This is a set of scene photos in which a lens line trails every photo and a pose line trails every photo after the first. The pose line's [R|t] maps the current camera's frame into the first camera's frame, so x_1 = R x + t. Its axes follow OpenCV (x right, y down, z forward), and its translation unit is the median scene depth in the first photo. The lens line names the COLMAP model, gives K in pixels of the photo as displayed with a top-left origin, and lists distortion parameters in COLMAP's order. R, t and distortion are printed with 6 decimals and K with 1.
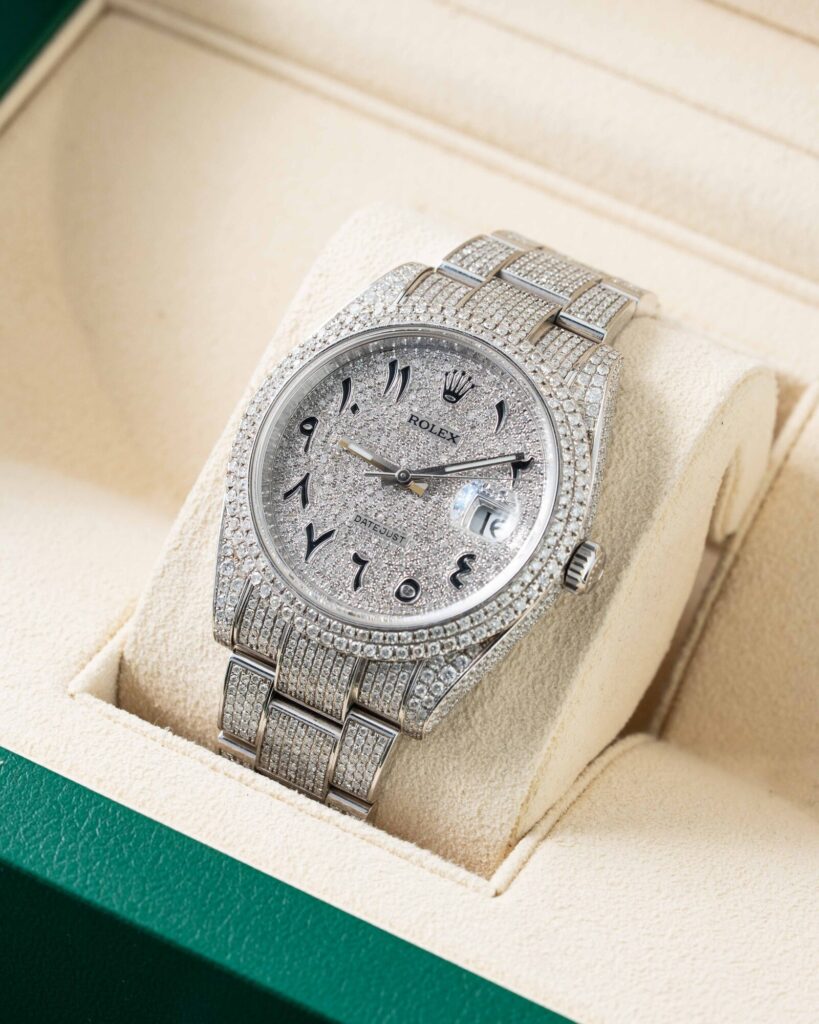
lens RADIAL K [[4827.6, 0, 409.5], [0, 4827.6, 512.0], [0, 0, 1]] dist [0.323776, -8.740190]
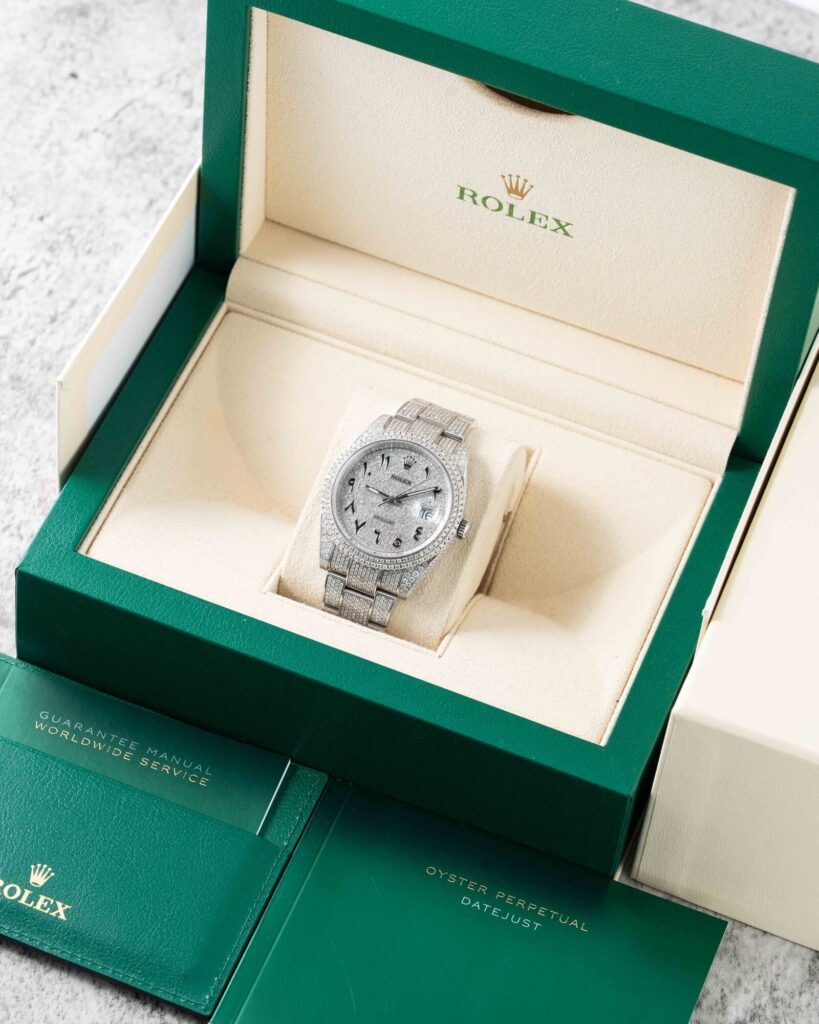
lens RADIAL K [[4827.6, 0, 409.5], [0, 4827.6, 512.0], [0, 0, 1]] dist [0.323776, -8.740190]
pose [[0.990182, -0.068484, 0.121855, -0.304684], [0.067226, 0.997634, 0.014408, -0.036675], [-0.122553, -0.006075, 0.992443, -1.552502]]
